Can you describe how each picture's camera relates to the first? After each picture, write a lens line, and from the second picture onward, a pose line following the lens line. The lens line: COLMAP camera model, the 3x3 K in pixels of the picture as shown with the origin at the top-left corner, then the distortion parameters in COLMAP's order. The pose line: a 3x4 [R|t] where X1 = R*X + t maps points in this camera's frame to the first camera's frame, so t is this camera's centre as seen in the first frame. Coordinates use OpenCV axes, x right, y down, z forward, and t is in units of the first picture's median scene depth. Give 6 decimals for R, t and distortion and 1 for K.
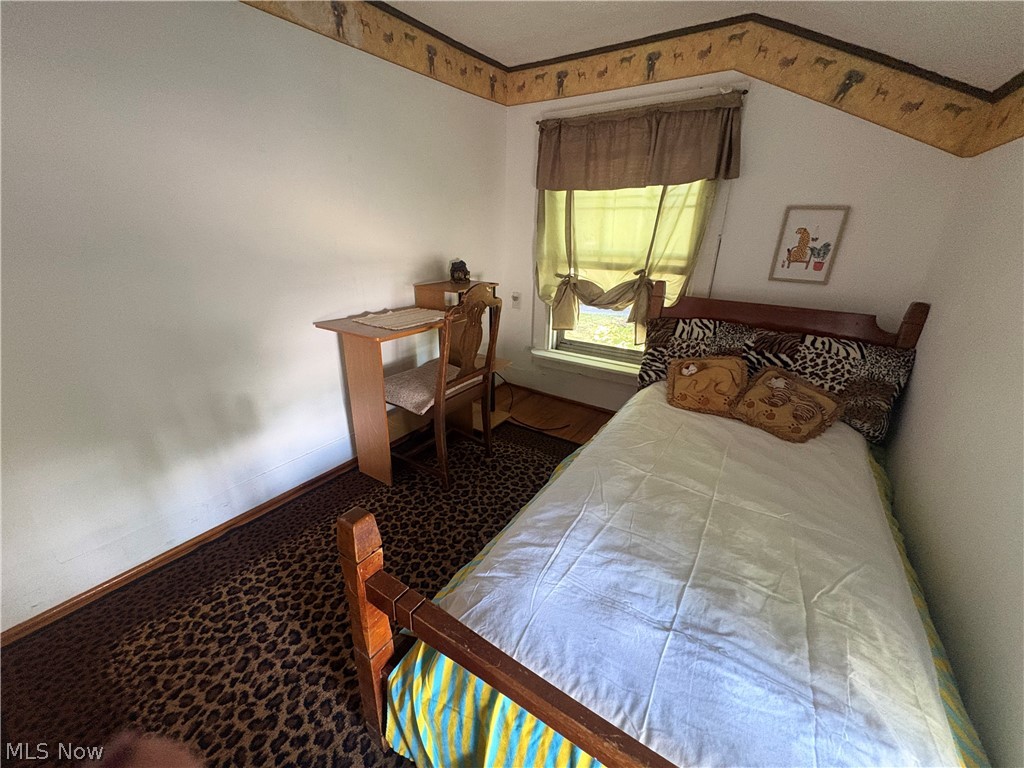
lens RADIAL K [[407.8, 0, 511.4], [0, 407.8, 384.9], [0, 0, 1]] dist [0.000145, 0.000145]
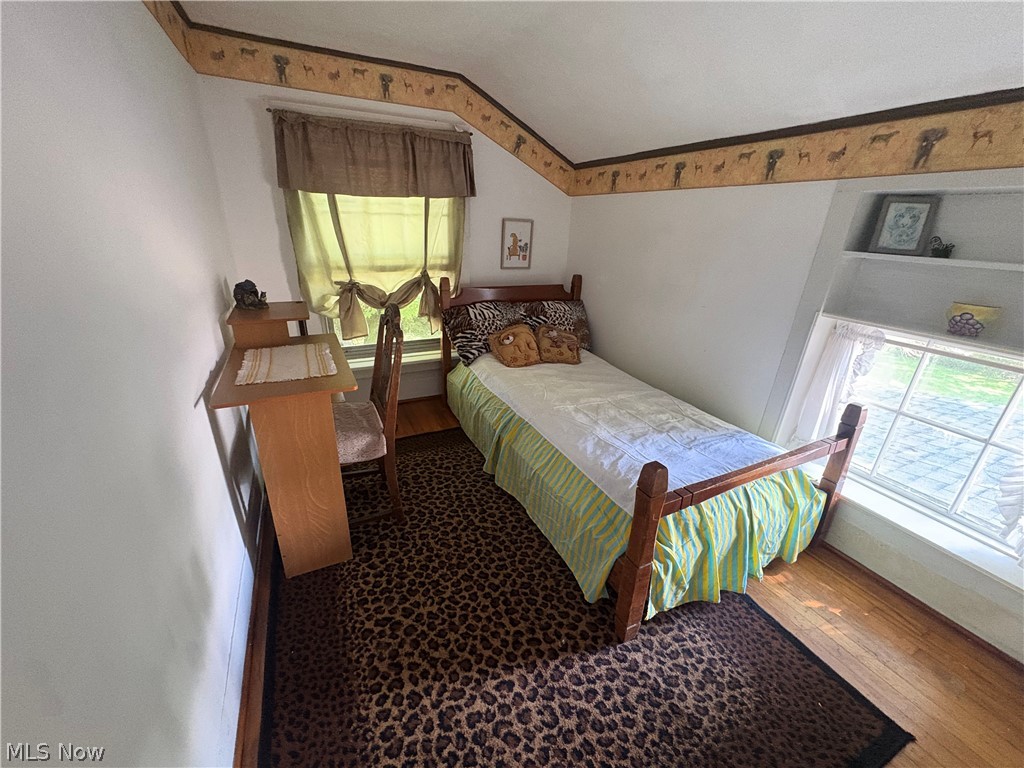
lens RADIAL K [[407.8, 0, 512.0], [0, 407.8, 384.2], [0, 0, 1]] dist [0.000145, 0.000145]
pose [[0.507763, -0.320355, 0.799718, -0.749522], [0.285401, 0.938421, 0.194709, -0.170049], [-0.812849, 0.129374, 0.567925, 0.237605]]
